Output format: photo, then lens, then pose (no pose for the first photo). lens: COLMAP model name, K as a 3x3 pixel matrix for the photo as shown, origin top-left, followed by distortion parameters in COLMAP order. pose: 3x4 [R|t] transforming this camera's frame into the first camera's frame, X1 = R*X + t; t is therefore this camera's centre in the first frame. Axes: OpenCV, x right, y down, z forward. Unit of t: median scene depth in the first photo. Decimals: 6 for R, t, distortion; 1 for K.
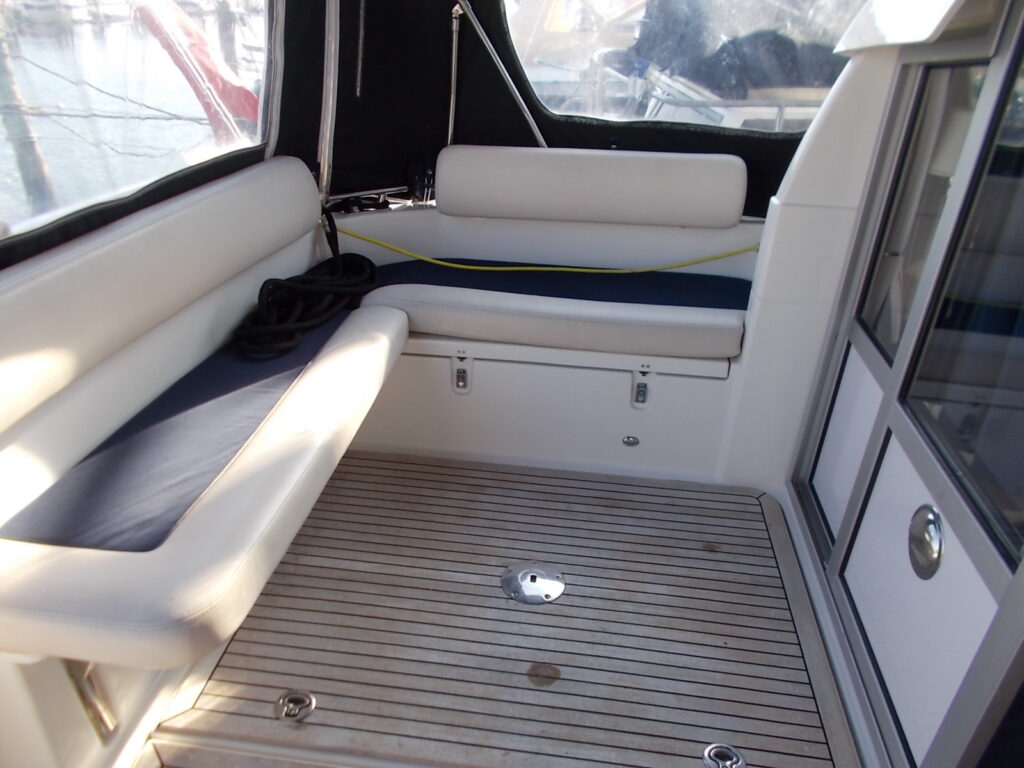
lens RADIAL K [[768.0, 0, 506.8], [0, 768.0, 383.6], [0, 0, 1]] dist [0.005303, -0.003497]
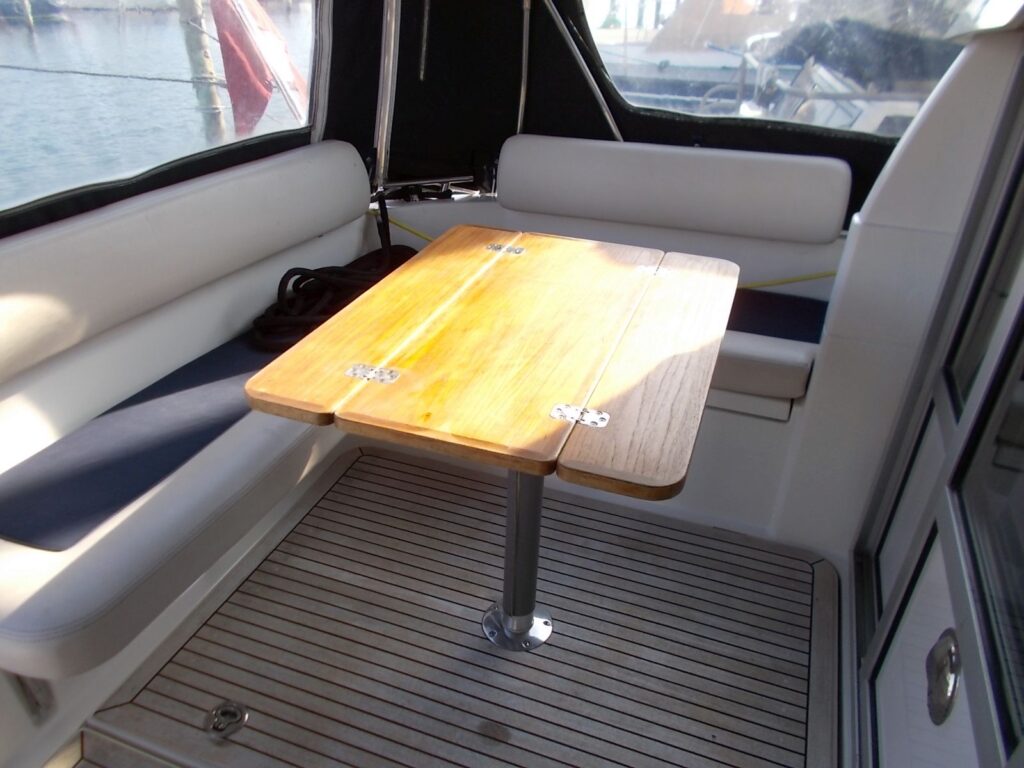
lens RADIAL K [[768.0, 0, 514.0], [0, 768.0, 383.9], [0, 0, 1]] dist [0.005303, -0.003497]
pose [[0.973600, 0.104986, -0.202683, 0.171078], [-0.100435, 0.994408, 0.032638, -0.049305], [0.204976, -0.011420, 0.978700, 0.105470]]
